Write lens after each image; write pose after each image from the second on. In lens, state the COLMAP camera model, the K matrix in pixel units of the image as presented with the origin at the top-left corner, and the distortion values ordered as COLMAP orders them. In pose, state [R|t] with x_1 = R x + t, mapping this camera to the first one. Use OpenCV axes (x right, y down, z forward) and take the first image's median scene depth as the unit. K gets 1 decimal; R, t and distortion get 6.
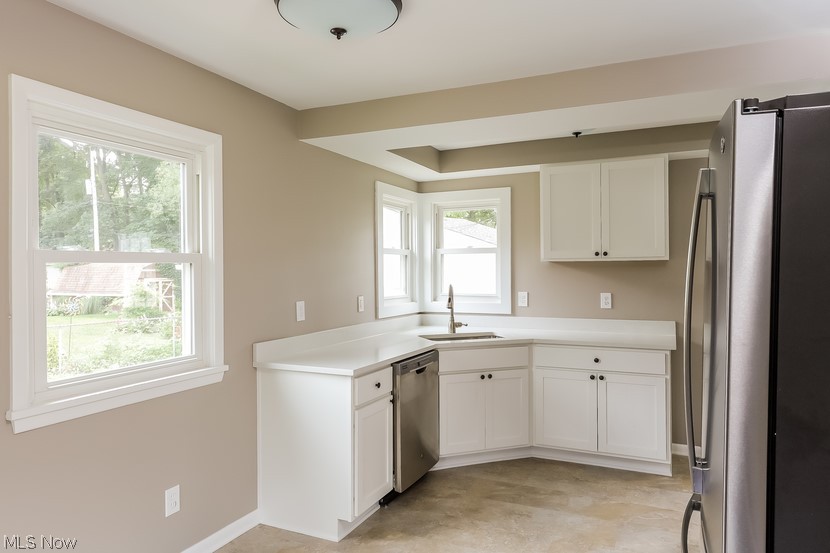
lens RADIAL K [[565.2, 0, 413.3], [0, 565.2, 279.3], [0, 0, 1]] dist [0.050834, -0.001050]
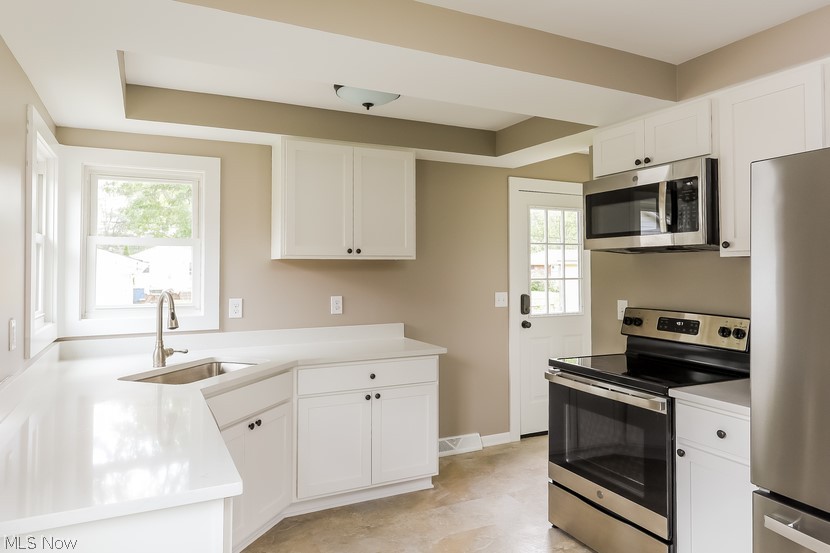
lens RADIAL K [[539.1, 0, 414.2], [0, 539.1, 252.6], [0, 0, 1]] dist [-0.002093, 0.000776]
pose [[0.625749, 0.028387, 0.779508, -0.240235], [0.011526, 0.998892, -0.045629, -0.003723], [-0.779939, 0.037537, 0.624728, 0.394928]]
